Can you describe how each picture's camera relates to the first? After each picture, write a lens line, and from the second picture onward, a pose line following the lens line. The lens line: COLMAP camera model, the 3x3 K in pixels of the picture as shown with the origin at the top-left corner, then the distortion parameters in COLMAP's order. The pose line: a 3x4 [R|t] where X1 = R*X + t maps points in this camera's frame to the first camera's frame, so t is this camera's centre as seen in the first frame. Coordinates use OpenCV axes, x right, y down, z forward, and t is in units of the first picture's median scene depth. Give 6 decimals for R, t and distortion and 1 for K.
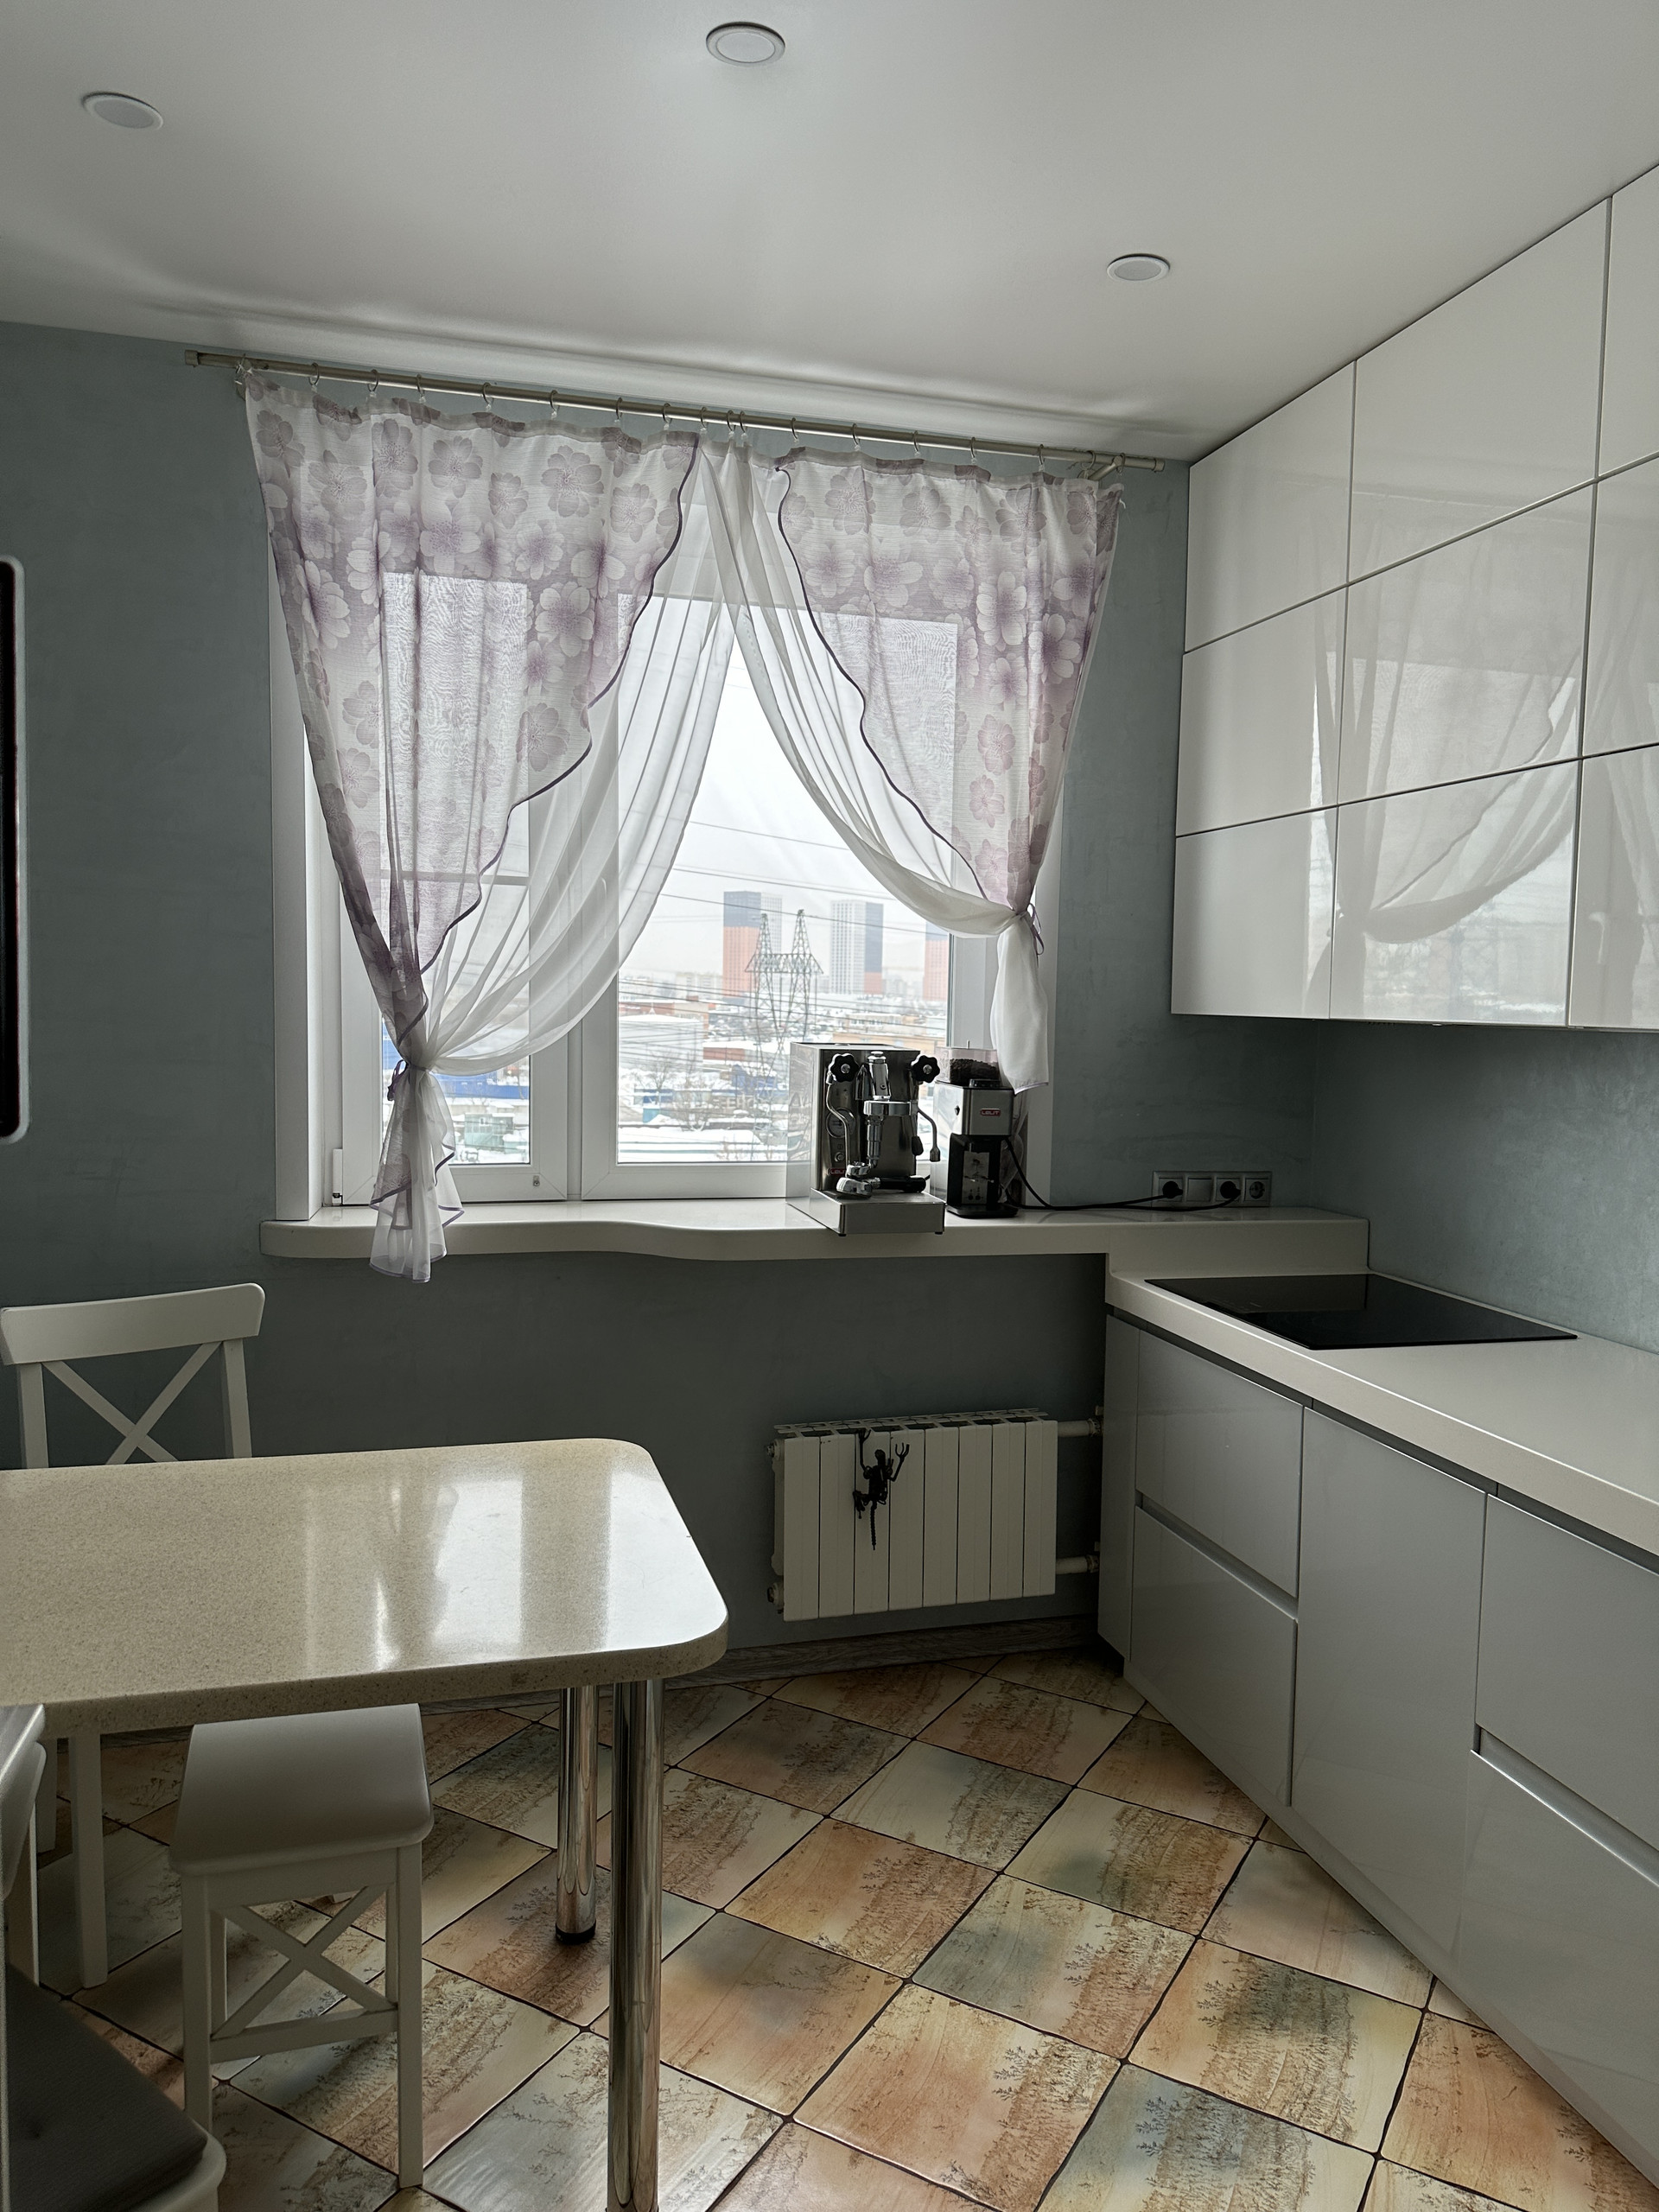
lens RADIAL K [[1544.4, 0, 822.9], [0, 1544.4, 1124.2], [0, 0, 1]] dist [0.059506, -0.059044]
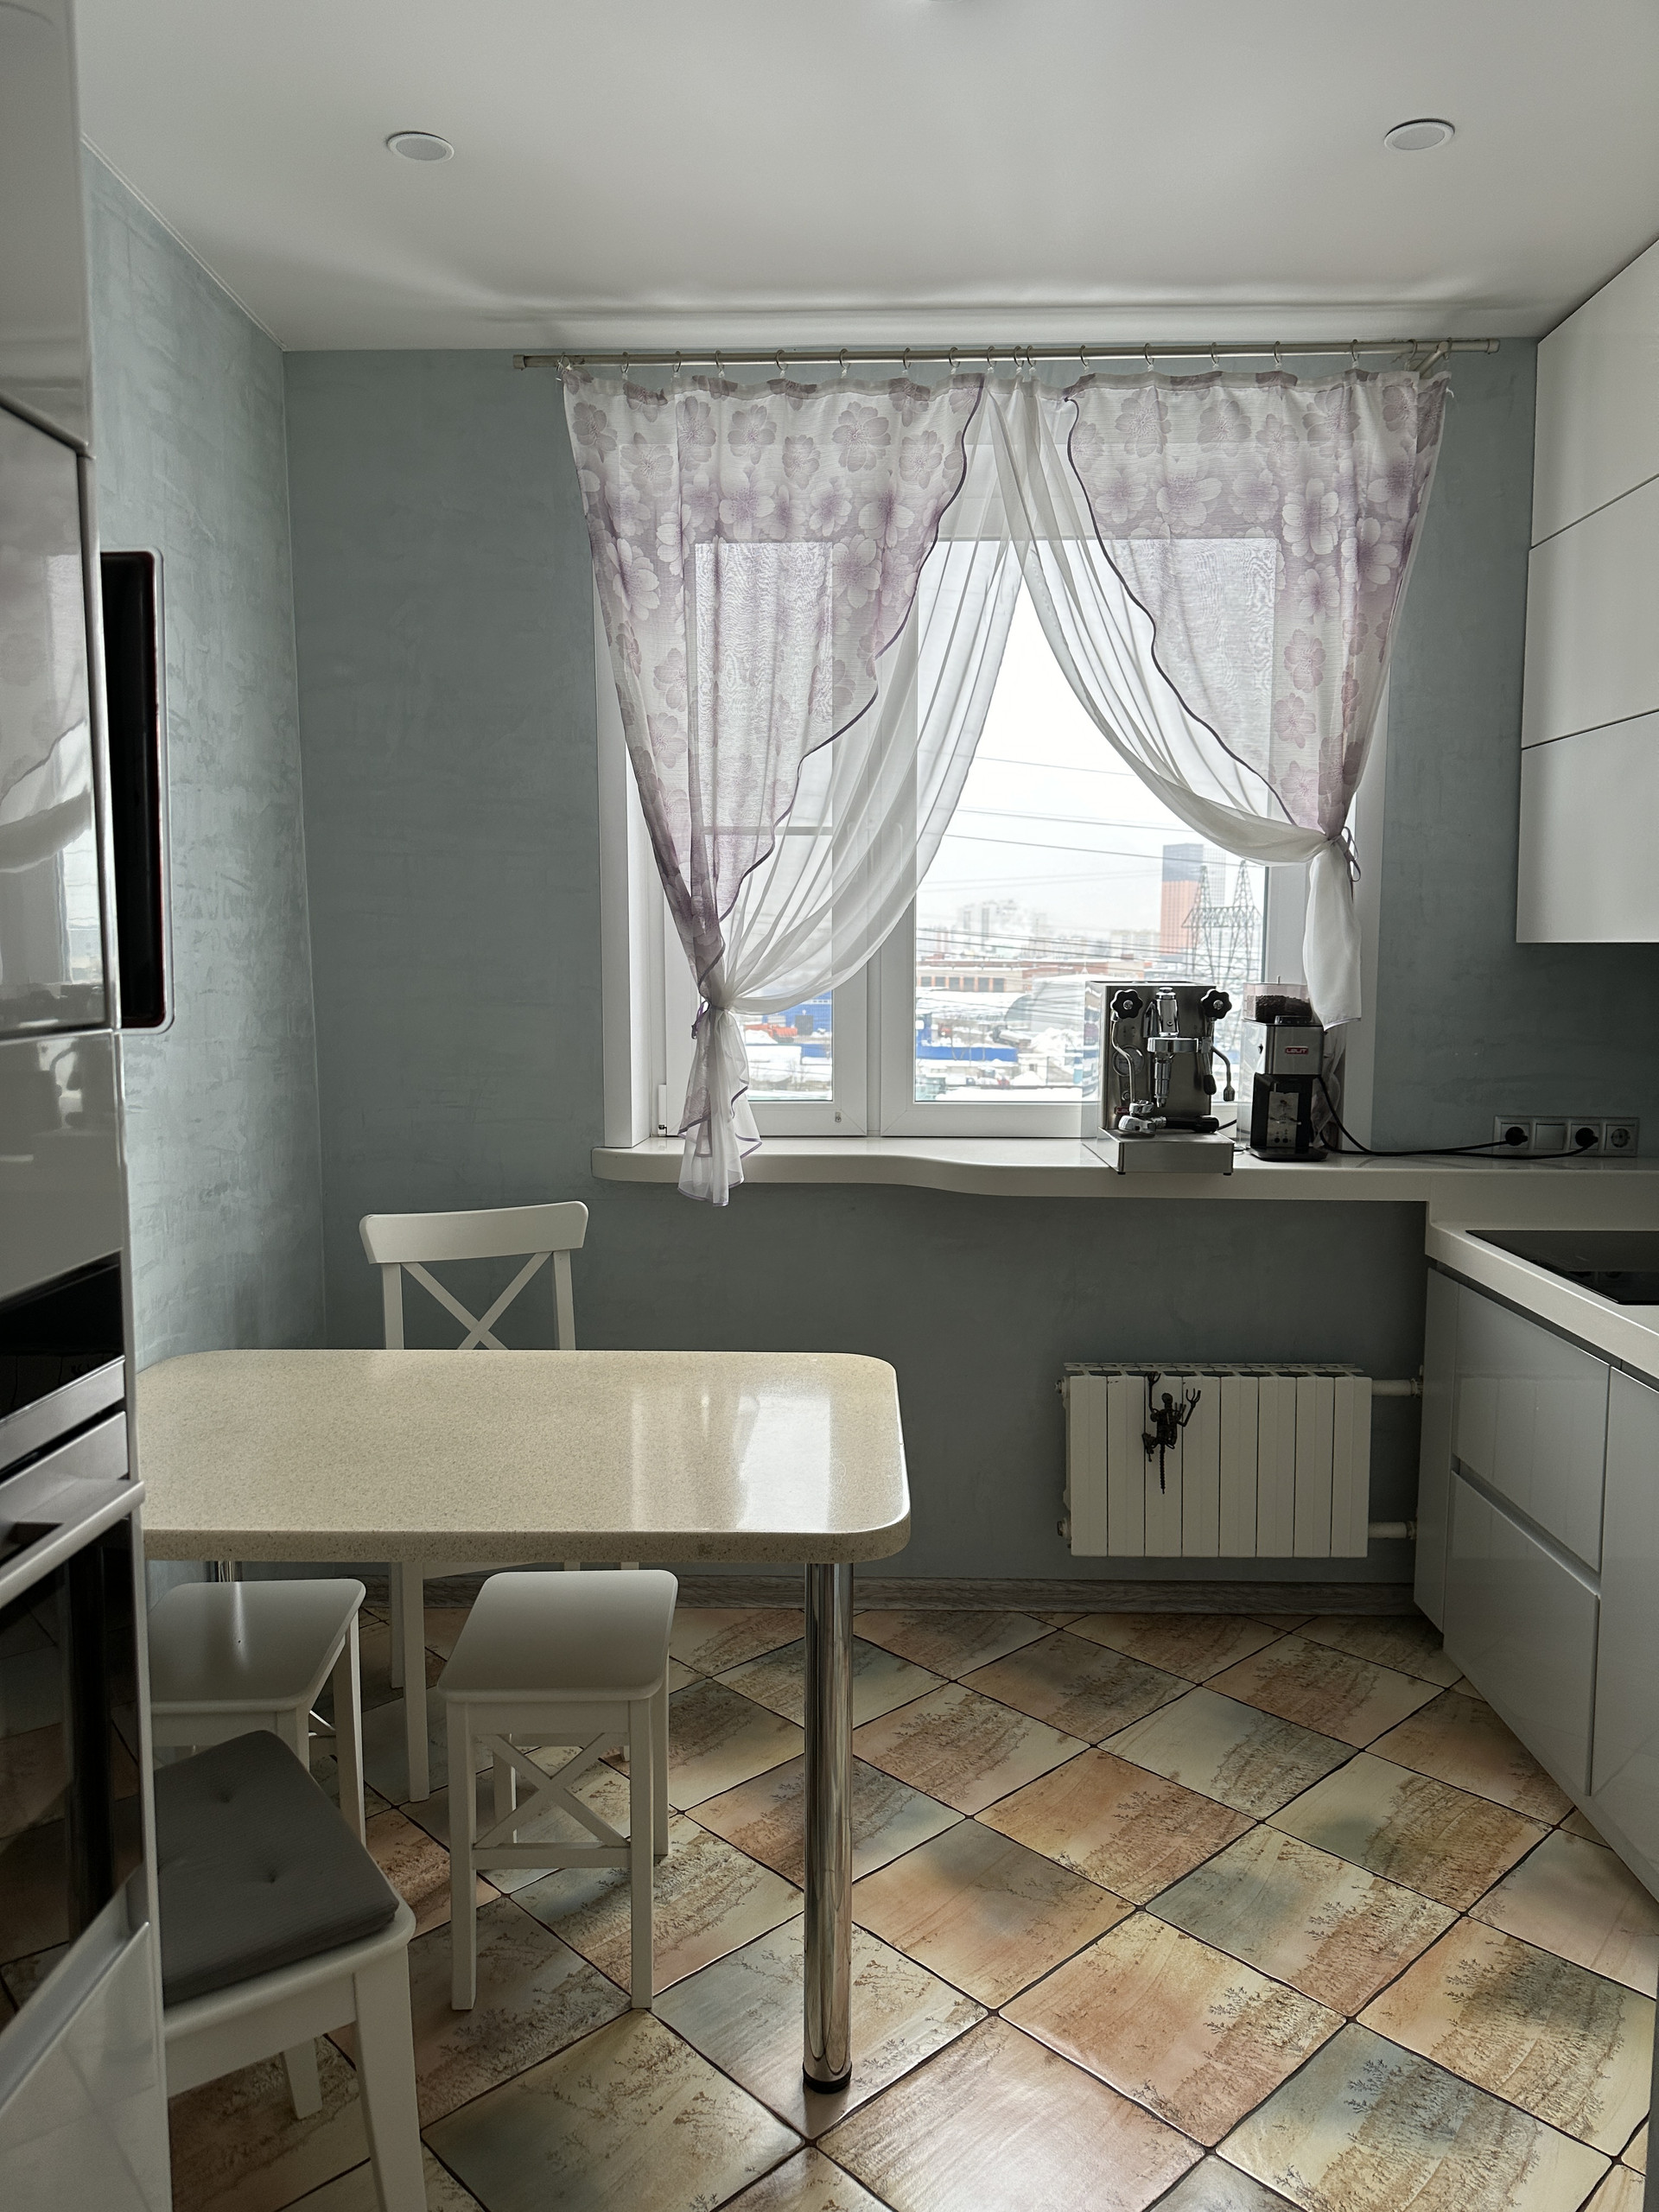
lens RADIAL K [[1544.4, 0, 828.7], [0, 1544.4, 1122.0], [0, 0, 1]] dist [0.059506, -0.059044]
pose [[0.959704, 0.012149, -0.280751, 0.113299], [-0.005773, 0.999707, 0.023527, 0.017508], [0.280954, -0.020958, 0.959492, -0.006218]]
